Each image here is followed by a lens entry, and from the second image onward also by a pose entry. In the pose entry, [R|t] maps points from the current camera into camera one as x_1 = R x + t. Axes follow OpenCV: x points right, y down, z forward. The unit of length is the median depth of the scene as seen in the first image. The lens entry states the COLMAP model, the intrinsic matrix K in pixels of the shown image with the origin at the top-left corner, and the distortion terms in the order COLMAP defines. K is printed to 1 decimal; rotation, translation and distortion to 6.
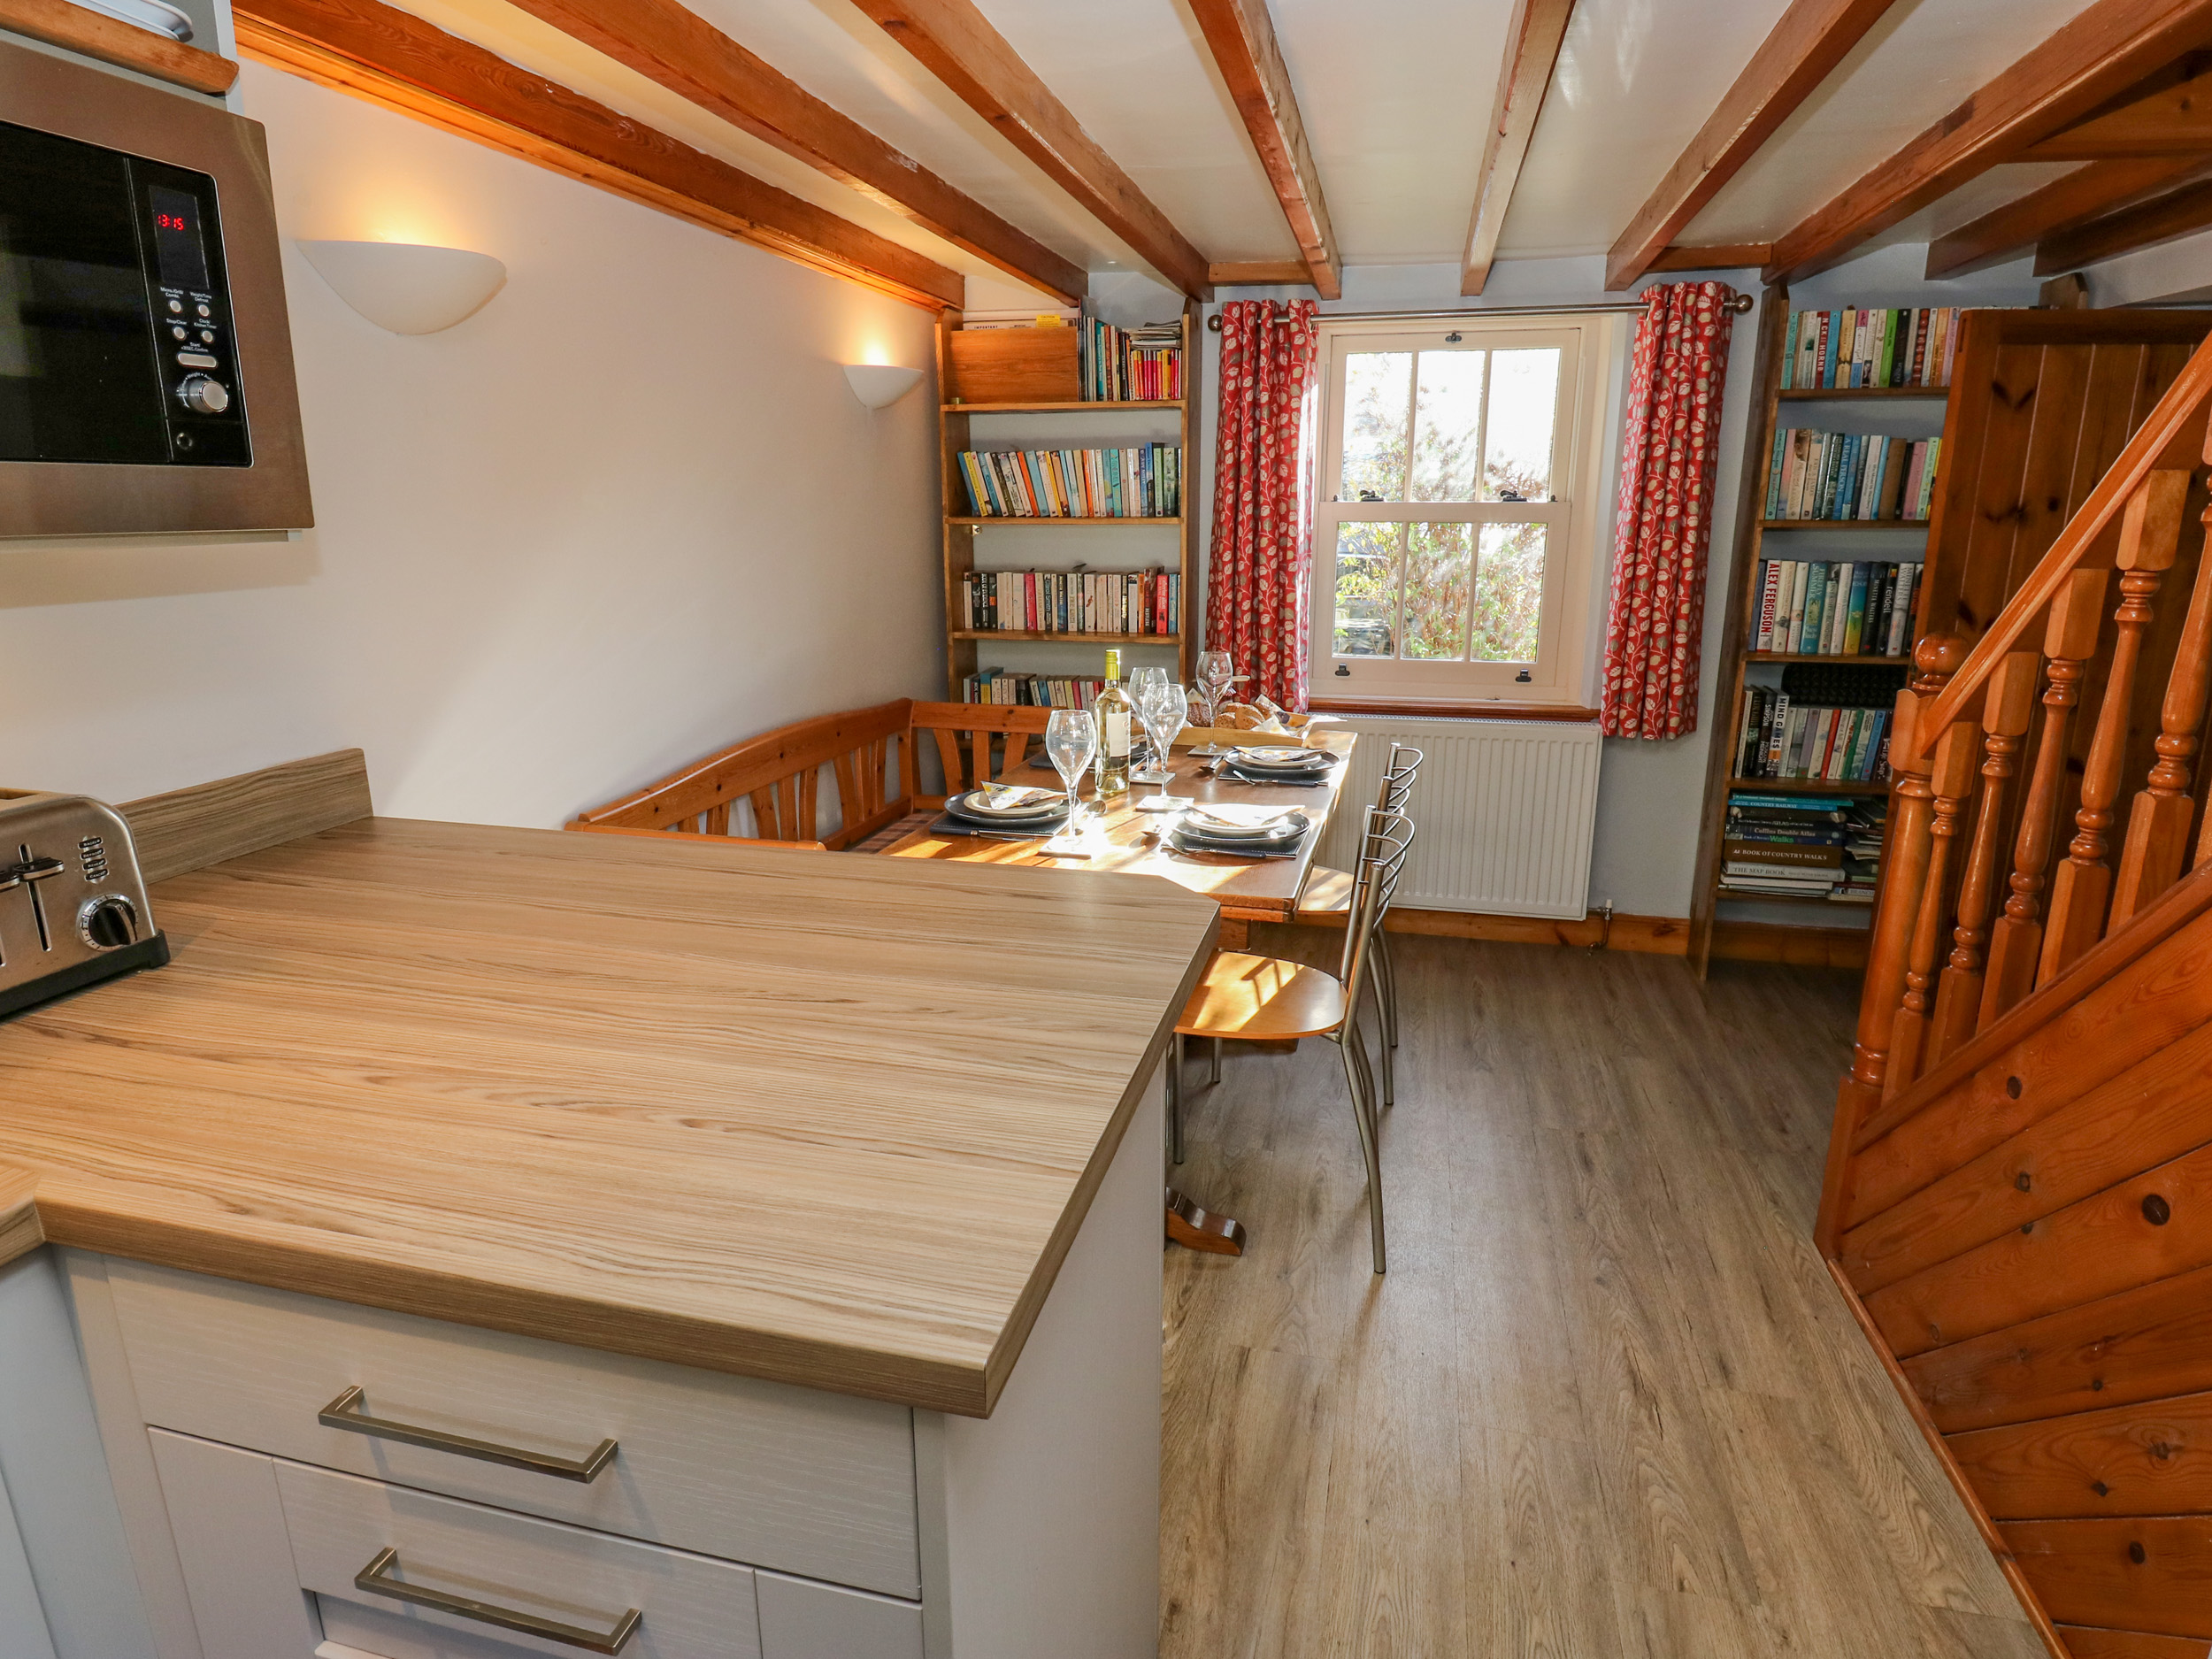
lens RADIAL K [[1246.8, 0, 1134.2], [0, 1246.8, 817.1], [0, 0, 1]] dist [0.000736, -0.016883]
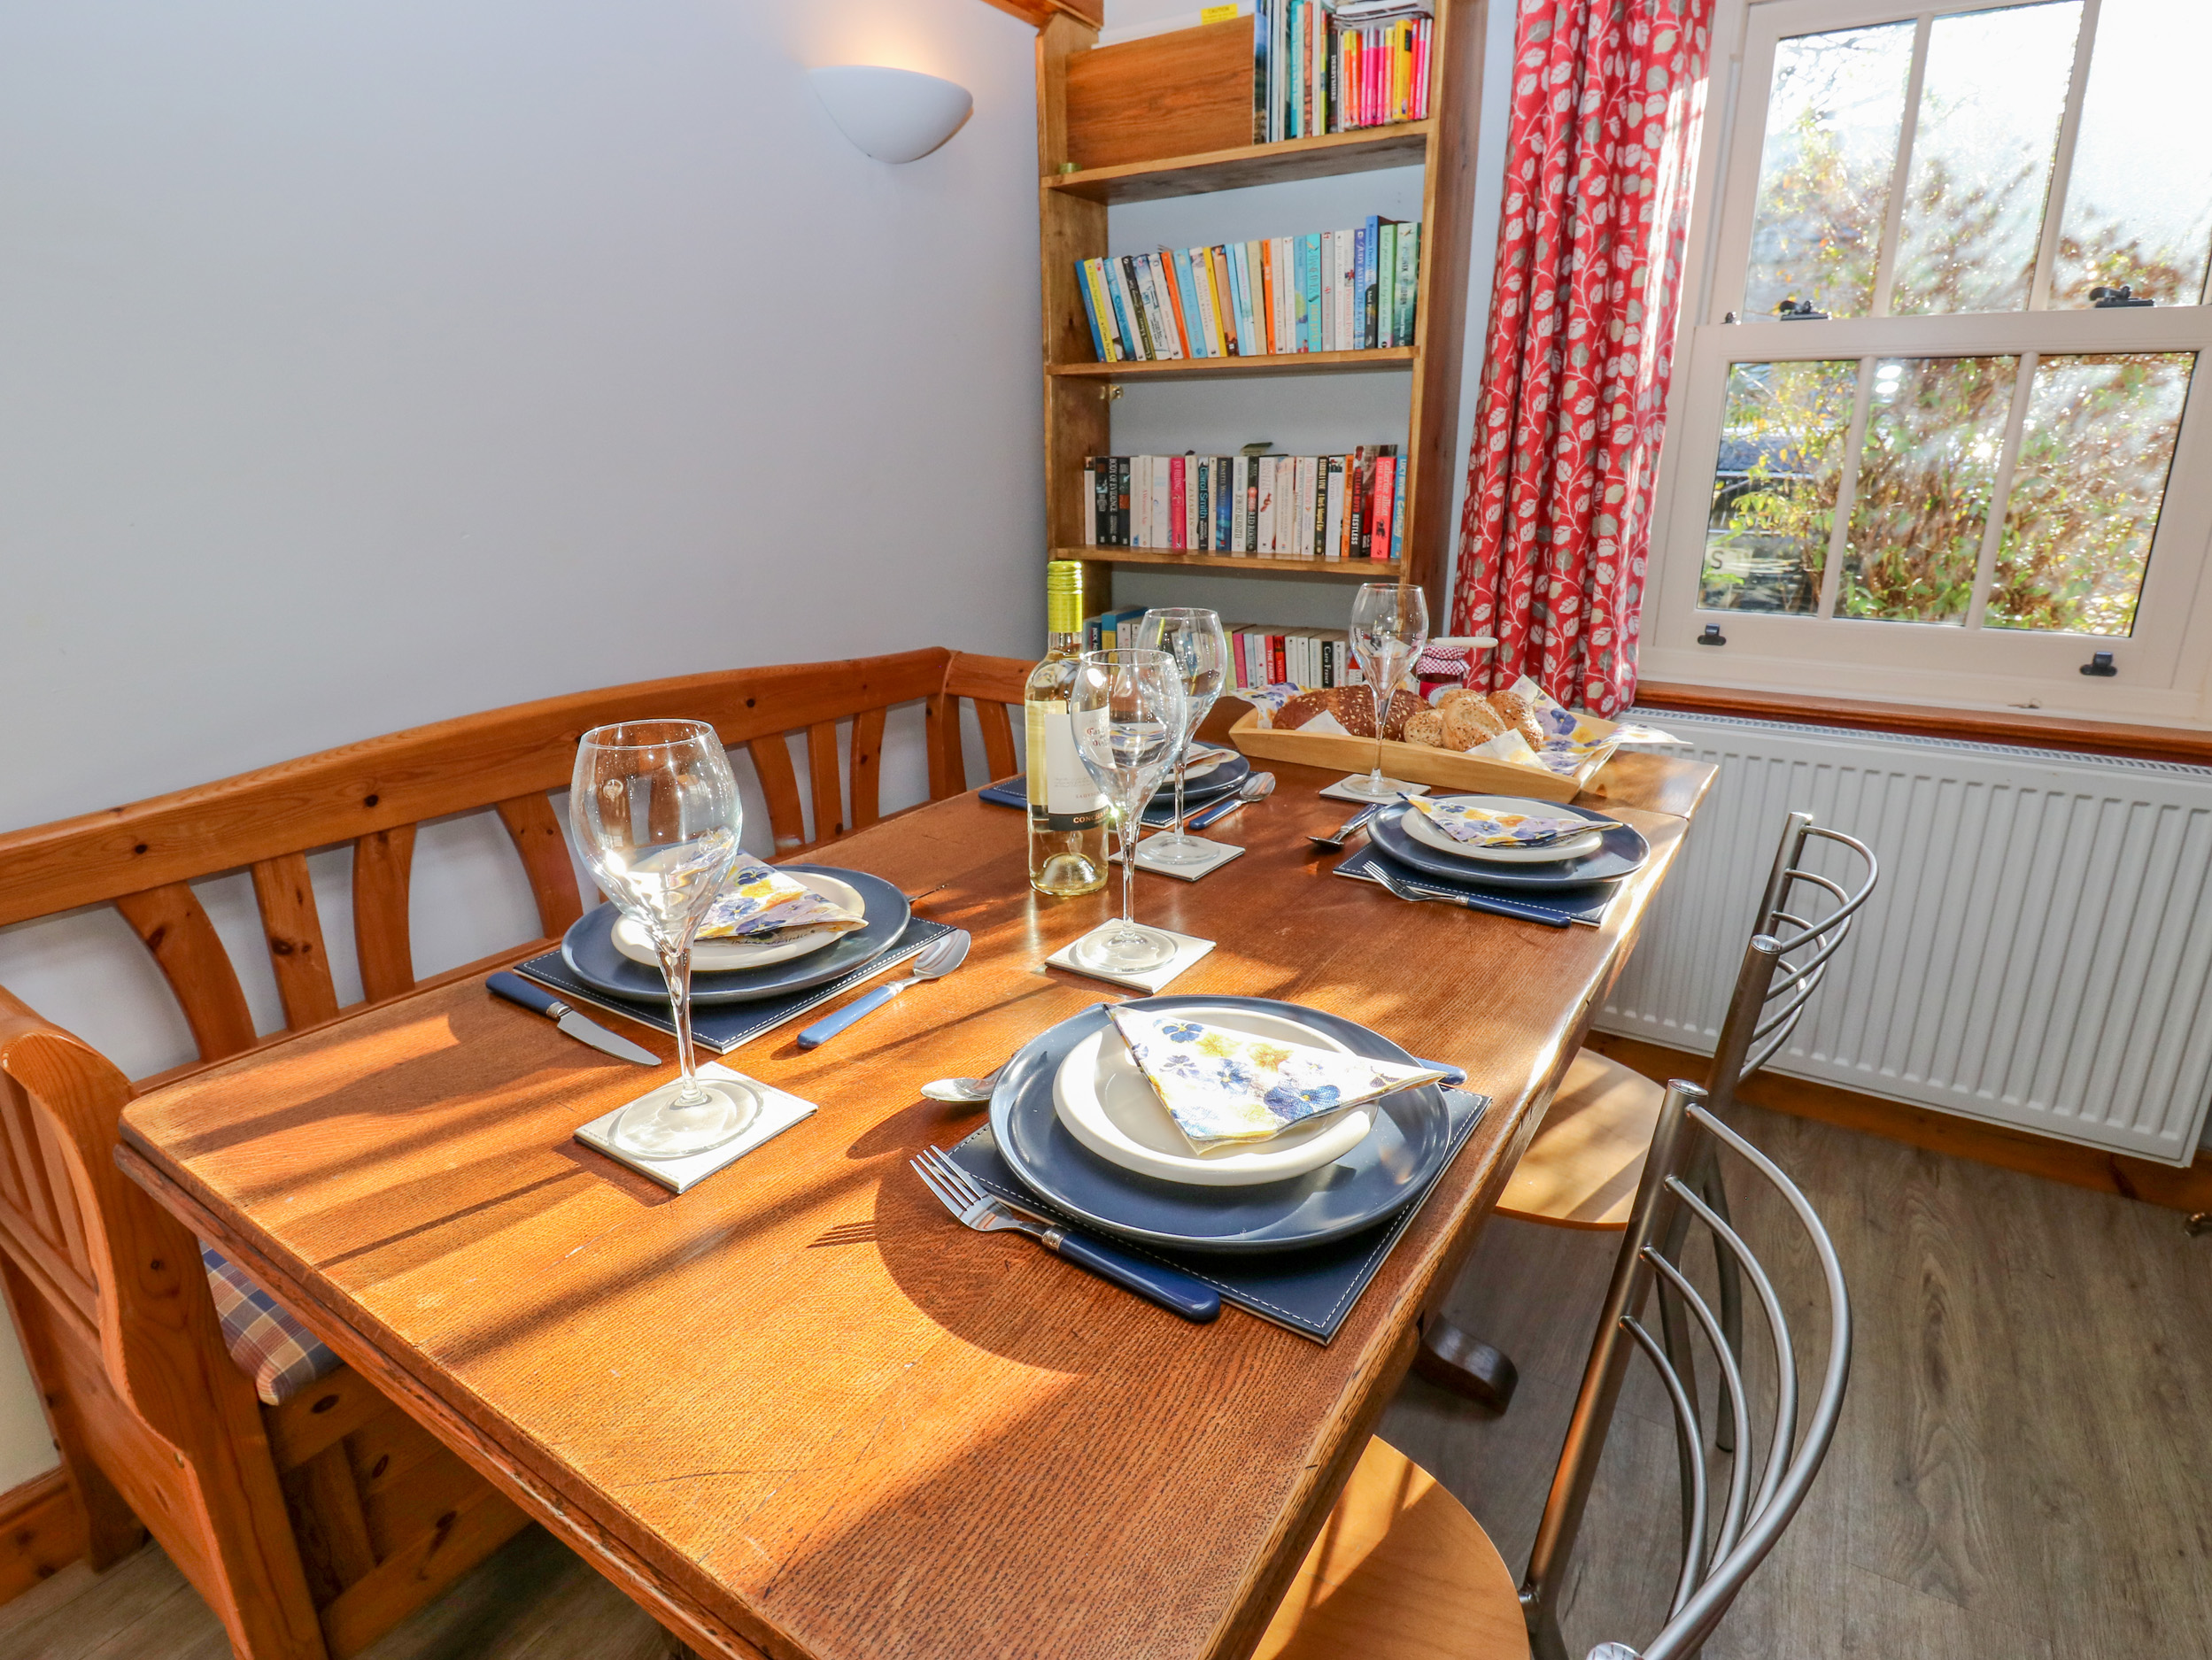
lens RADIAL K [[1160.1, 0, 1131.6], [0, 1160.1, 814.9], [0, 0, 1]] dist [-0.001262, -0.014856]
pose [[0.949041, 0.091667, -0.301526, 0.090798], [-0.077119, 0.995225, 0.059829, -0.052033], [0.305571, -0.033527, 0.951579, 0.453567]]
